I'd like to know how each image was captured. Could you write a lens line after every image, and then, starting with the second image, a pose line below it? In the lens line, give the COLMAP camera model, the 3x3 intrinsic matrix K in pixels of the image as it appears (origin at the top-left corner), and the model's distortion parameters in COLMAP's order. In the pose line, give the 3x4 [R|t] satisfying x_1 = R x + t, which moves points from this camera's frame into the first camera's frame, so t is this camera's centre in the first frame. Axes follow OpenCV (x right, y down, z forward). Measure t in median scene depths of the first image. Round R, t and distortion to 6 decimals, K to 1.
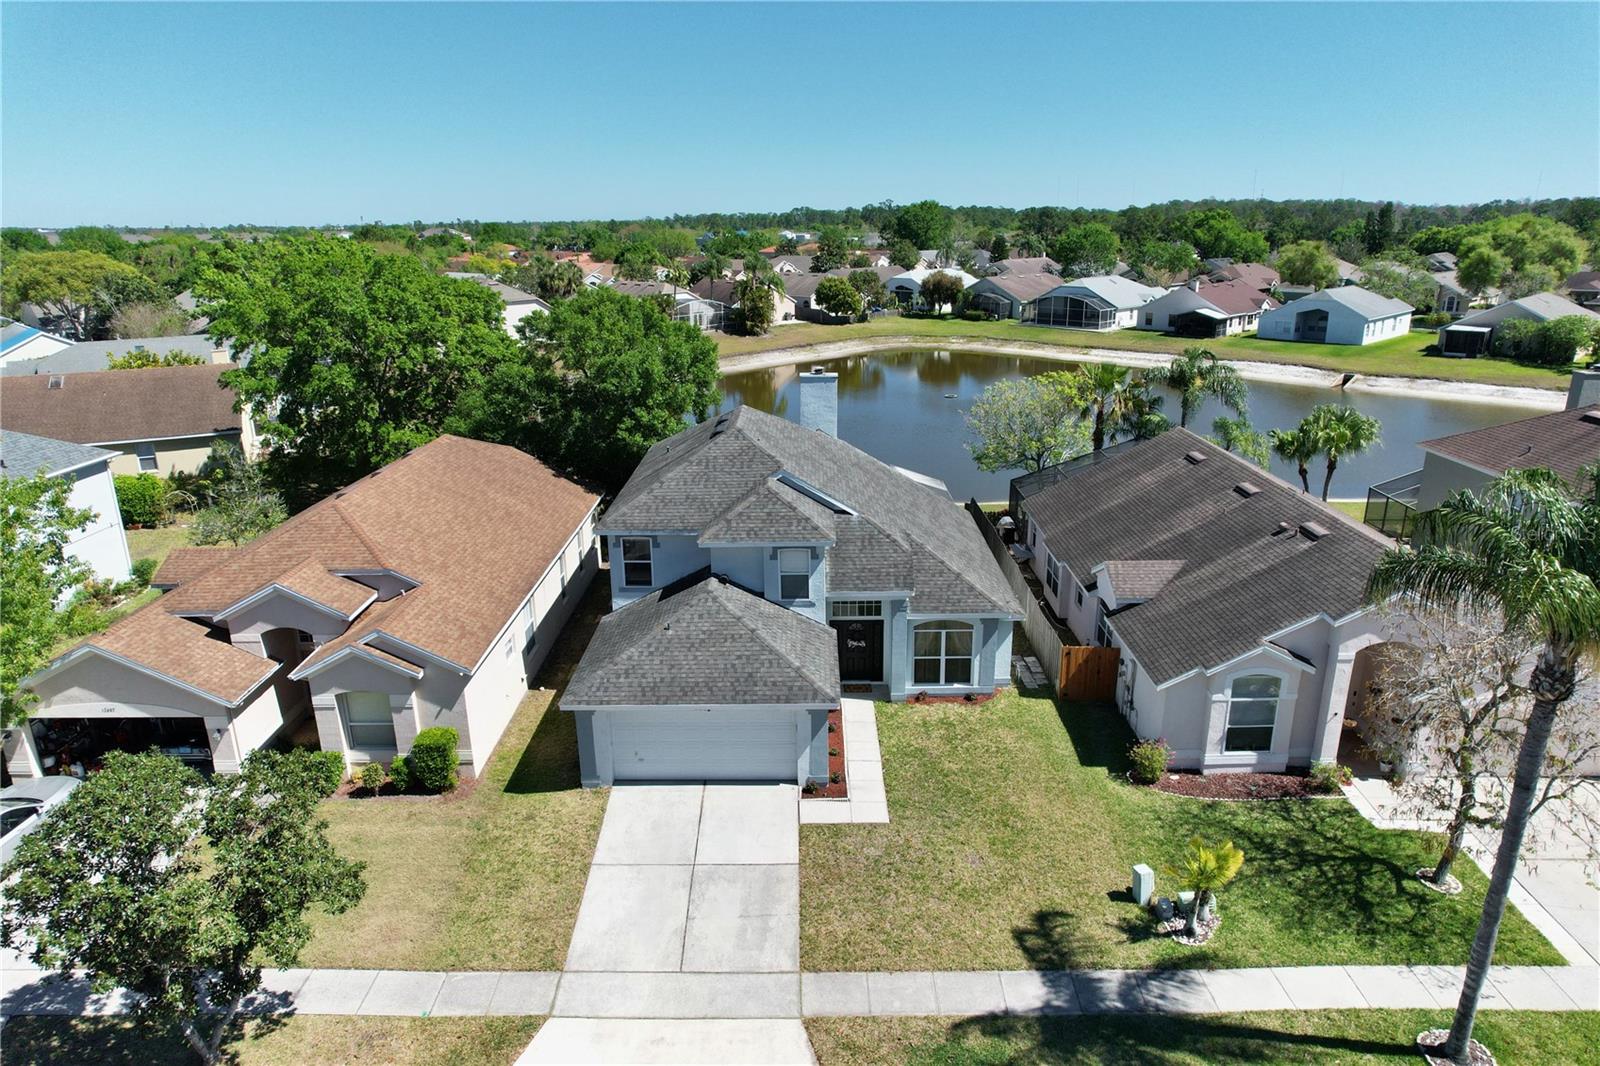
lens RADIAL K [[1023.0, 0, 799.7], [0, 1023.0, 540.6], [0, 0, 1]] dist [-0.069333, 0.063572]
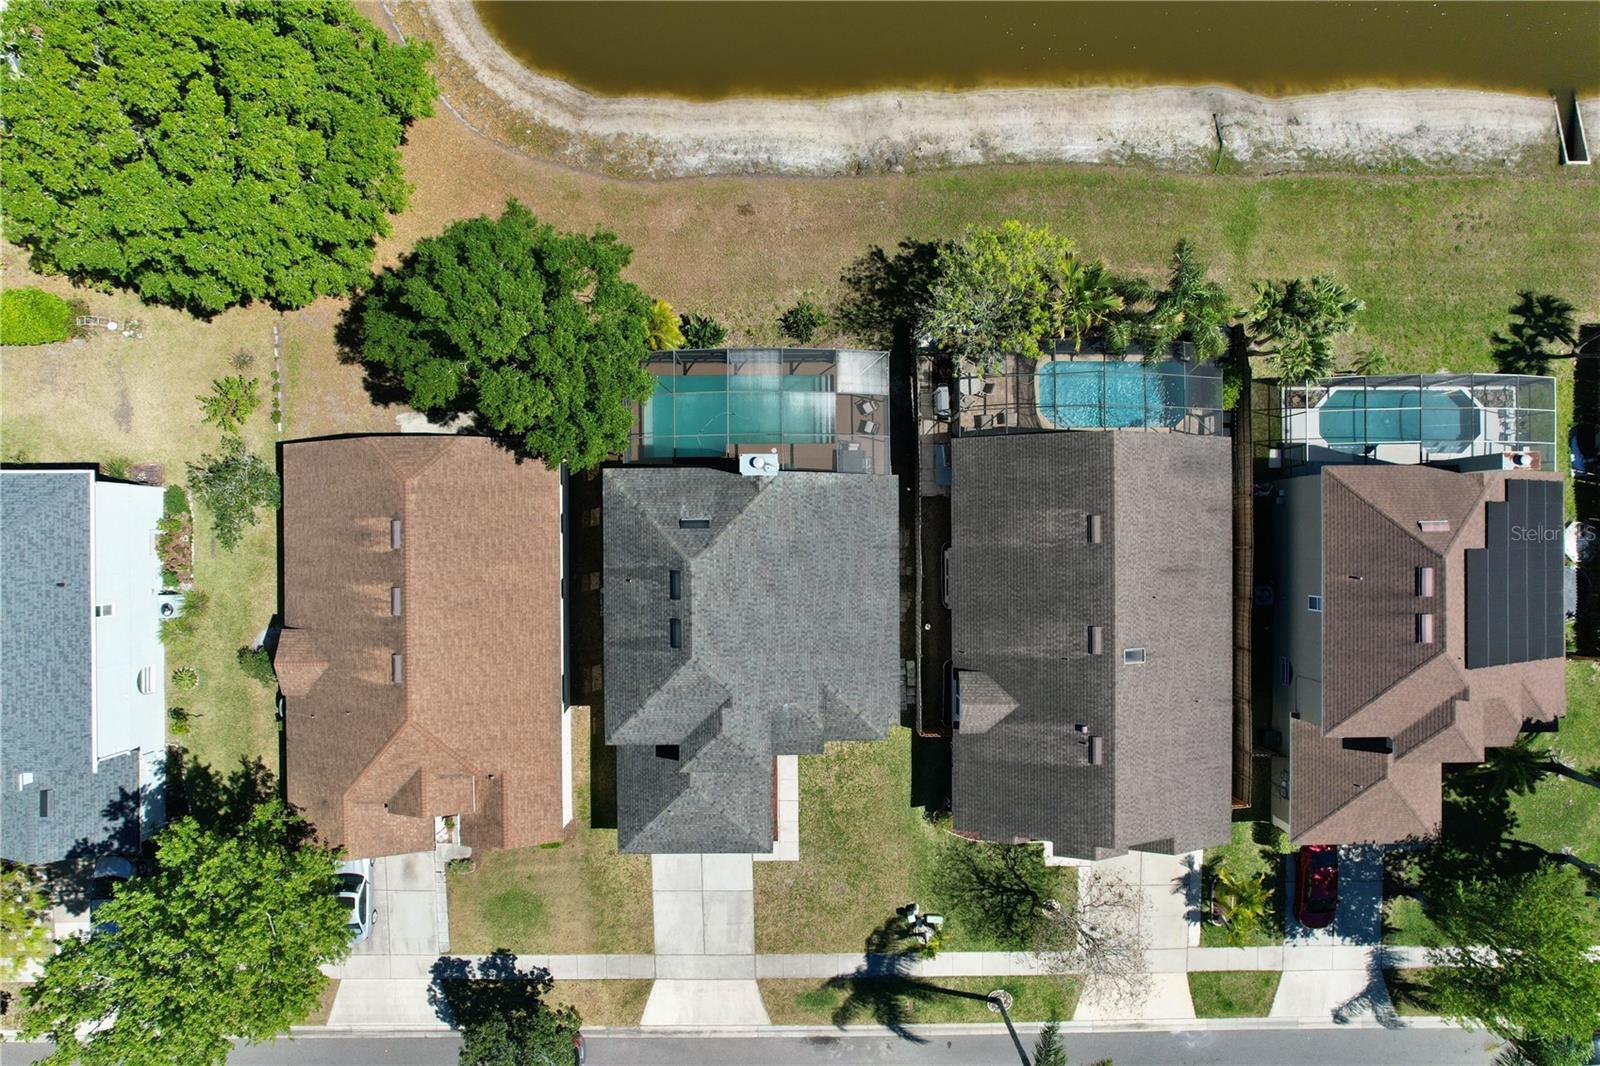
lens RADIAL K [[1023.0, 0, 799.7], [0, 1023.0, 540.6], [0, 0, 1]] dist [-0.069333, 0.063572]
pose [[0.999810, -0.013823, 0.013765, 0.059341], [-0.008984, 0.300094, 0.953867, -1.479124], [-0.017316, -0.953809, 0.299913, 0.837301]]
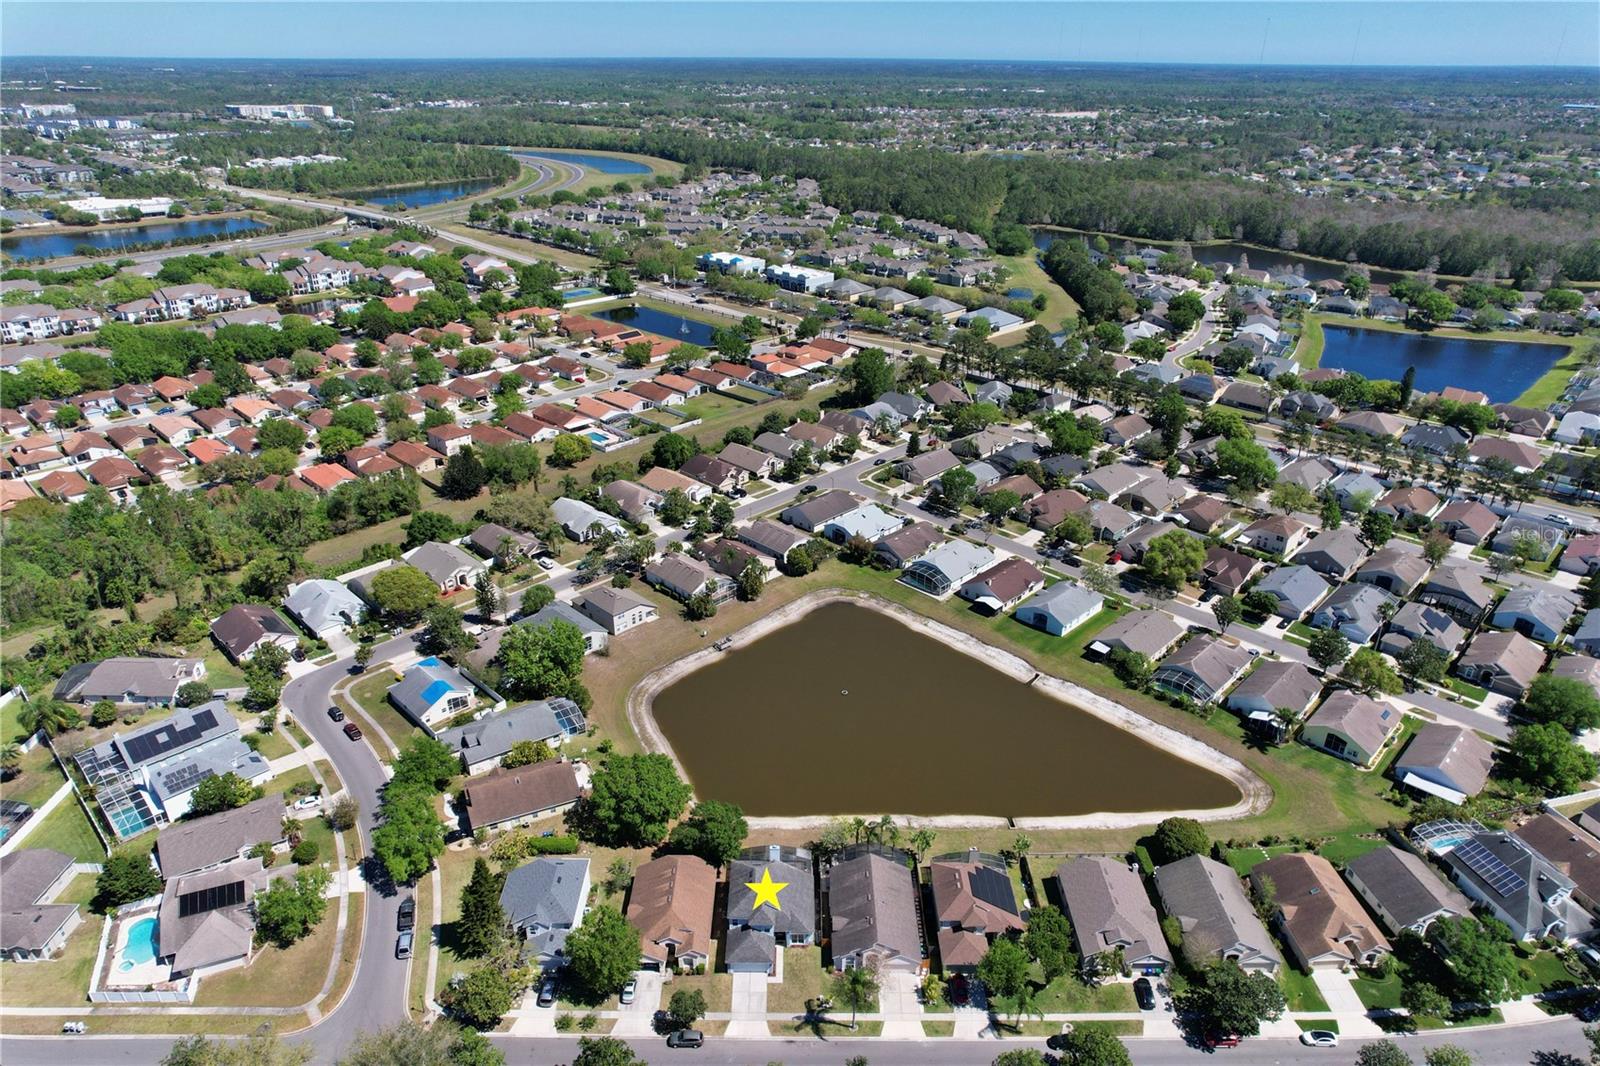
lens RADIAL K [[1023.0, 0, 799.7], [0, 1023.0, 540.6], [0, 0, 1]] dist [-0.069333, 0.063572]
pose [[0.999792, 0.013610, 0.015165, 0.051821], [-0.015654, 0.989452, 0.144014, -2.537594], [-0.013045, -0.144222, 0.989459, -3.615785]]
